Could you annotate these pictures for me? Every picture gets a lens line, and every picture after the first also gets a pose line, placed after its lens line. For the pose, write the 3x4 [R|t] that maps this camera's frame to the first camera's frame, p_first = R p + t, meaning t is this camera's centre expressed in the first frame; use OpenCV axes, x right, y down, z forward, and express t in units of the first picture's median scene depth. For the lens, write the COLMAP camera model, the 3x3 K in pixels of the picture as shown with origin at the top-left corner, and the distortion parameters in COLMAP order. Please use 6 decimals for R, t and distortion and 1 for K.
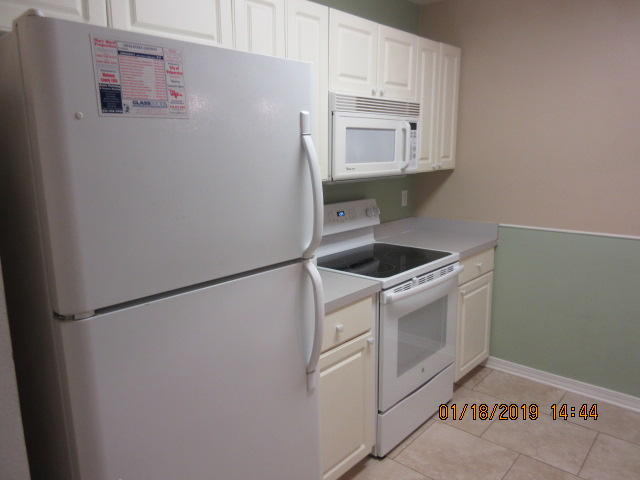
lens RADIAL K [[473.3, 0, 320.0], [0, 473.3, 240.0], [0, 0, 1]] dist [-0.004953, -0.001616]
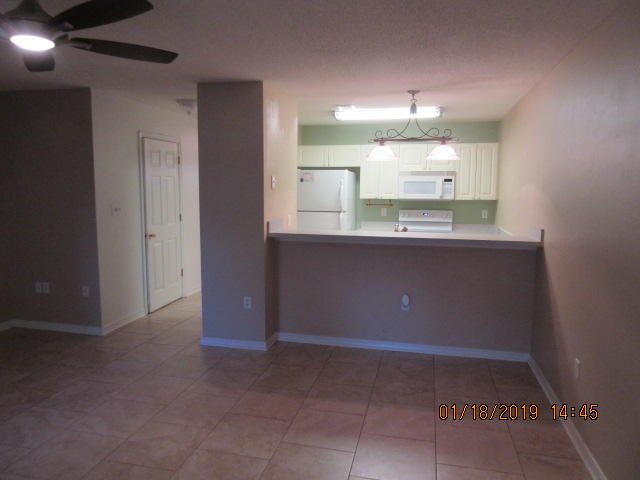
lens RADIAL K [[473.3, 0, 320.0], [0, 473.3, 240.0], [0, 0, 1]] dist [-0.004953, -0.001616]
pose [[0.475899, 0.105898, -0.873101, 1.837116], [-0.182067, 0.983083, 0.019998, 0.124495], [0.860449, 0.149446, 0.487129, -0.654599]]
